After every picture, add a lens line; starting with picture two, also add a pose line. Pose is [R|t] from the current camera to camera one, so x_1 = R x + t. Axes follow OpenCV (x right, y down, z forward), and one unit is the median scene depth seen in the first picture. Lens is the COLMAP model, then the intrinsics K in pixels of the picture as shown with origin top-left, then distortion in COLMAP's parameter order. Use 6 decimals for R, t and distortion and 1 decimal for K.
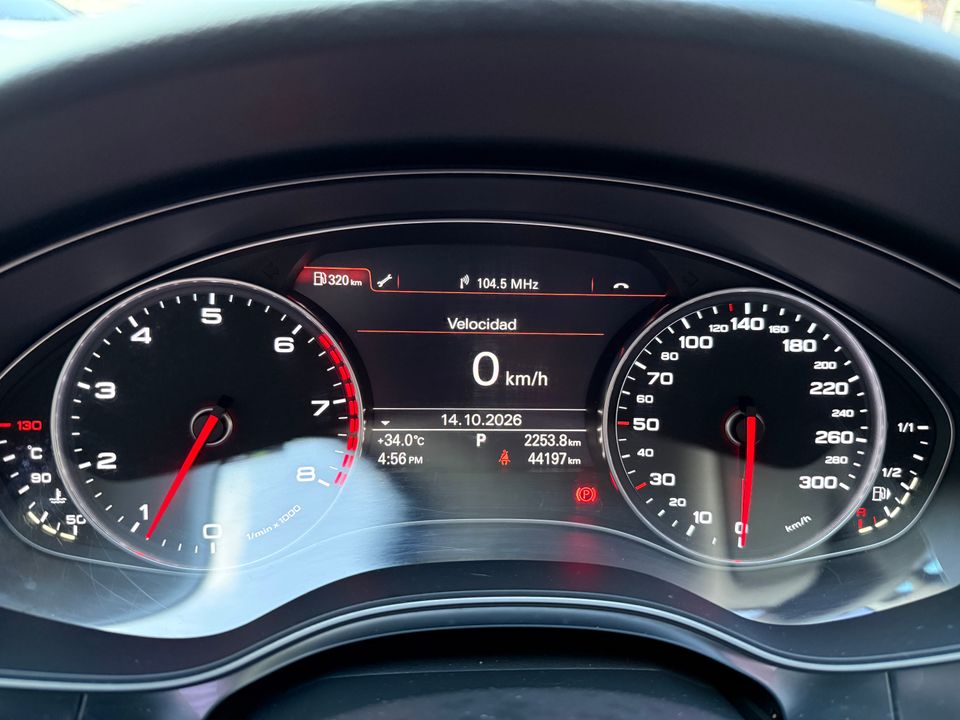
lens RADIAL K [[686.2, 0, 480.8], [0, 686.2, 366.4], [0, 0, 1]] dist [0.023455, -0.027310]
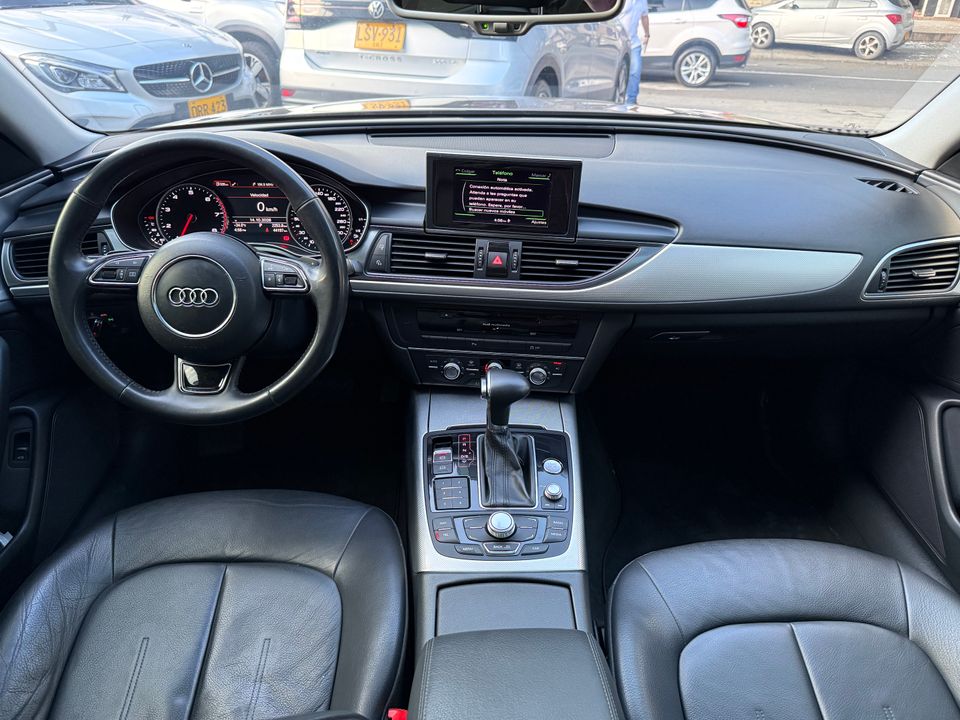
lens RADIAL K [[686.2, 0, 478.6], [0, 686.2, 354.7], [0, 0, 1]] dist [0.023455, -0.027310]
pose [[0.999142, -0.003467, -0.041266, 1.509611], [0.006648, 0.996993, 0.077207, 0.590102], [0.040874, -0.077415, 0.996161, -3.147927]]
